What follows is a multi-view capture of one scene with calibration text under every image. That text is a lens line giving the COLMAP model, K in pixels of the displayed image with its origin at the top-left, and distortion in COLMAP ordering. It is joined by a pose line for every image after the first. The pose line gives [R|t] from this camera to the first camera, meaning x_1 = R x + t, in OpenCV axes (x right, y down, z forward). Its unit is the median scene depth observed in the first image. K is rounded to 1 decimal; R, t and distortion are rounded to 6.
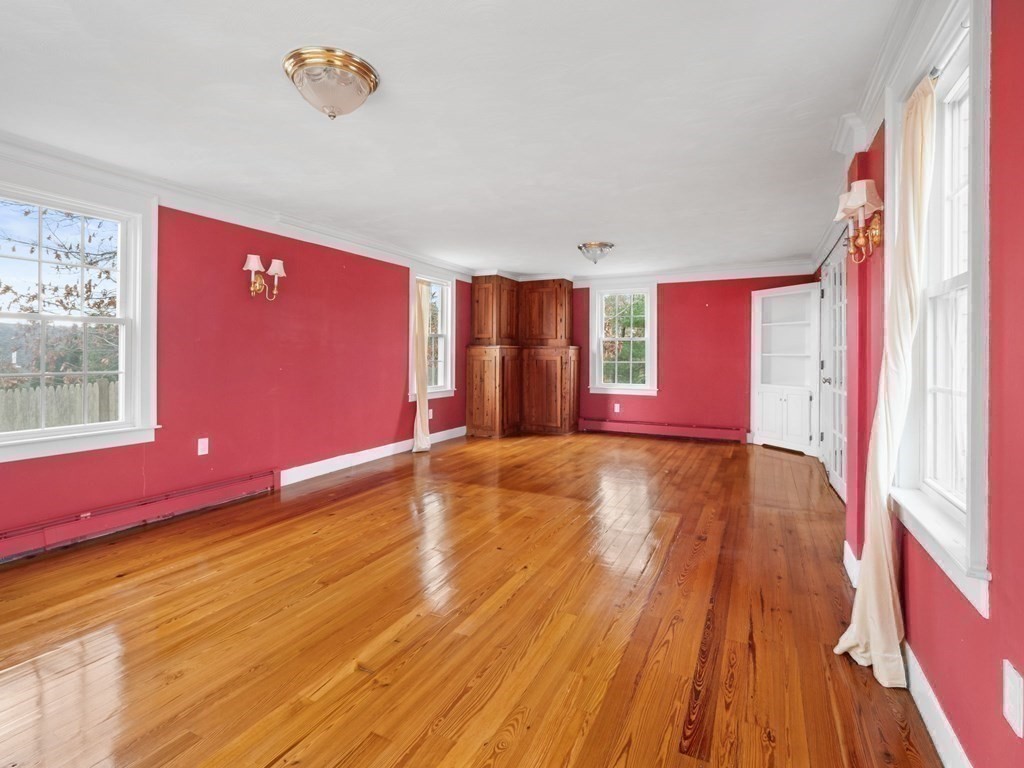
lens RADIAL K [[539.3, 0, 529.1], [0, 539.3, 362.3], [0, 0, 1]] dist [0.012642, -0.012324]
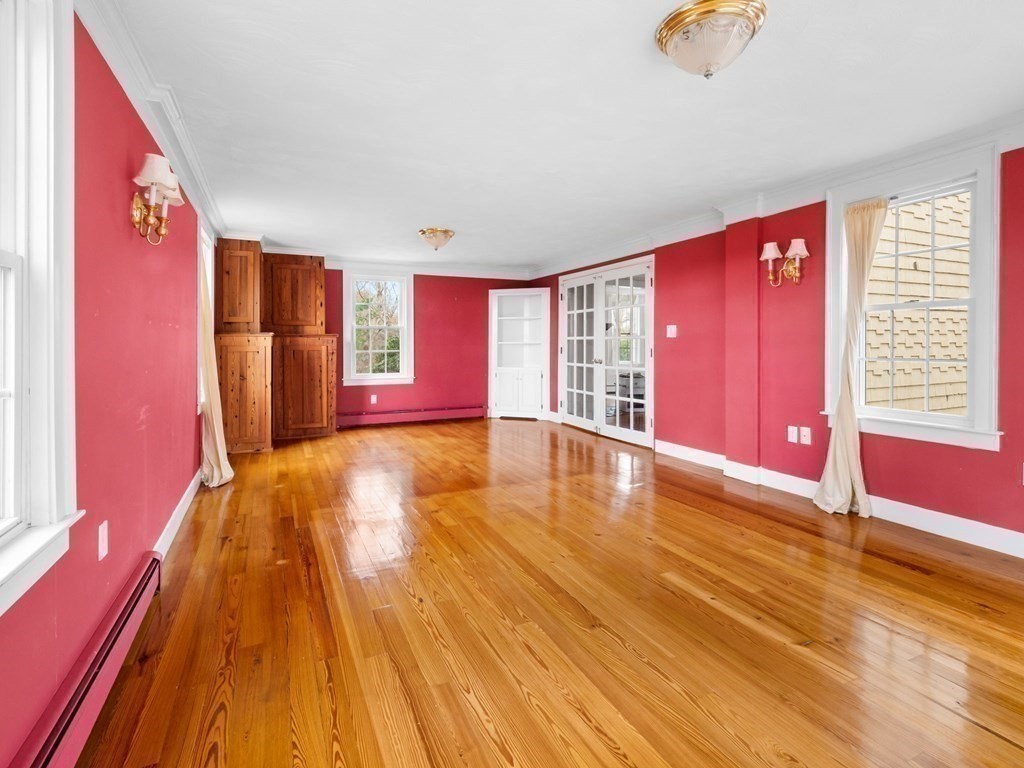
lens RADIAL K [[517.9, 0, 510.3], [0, 517.9, 356.1], [0, 0, 1]] dist [0.003143, -0.000139]
pose [[0.598941, -0.023362, 0.800453, -0.449295], [0.015421, 0.999725, 0.017638, -0.004934], [-0.800645, 0.001780, 0.599136, 0.266807]]
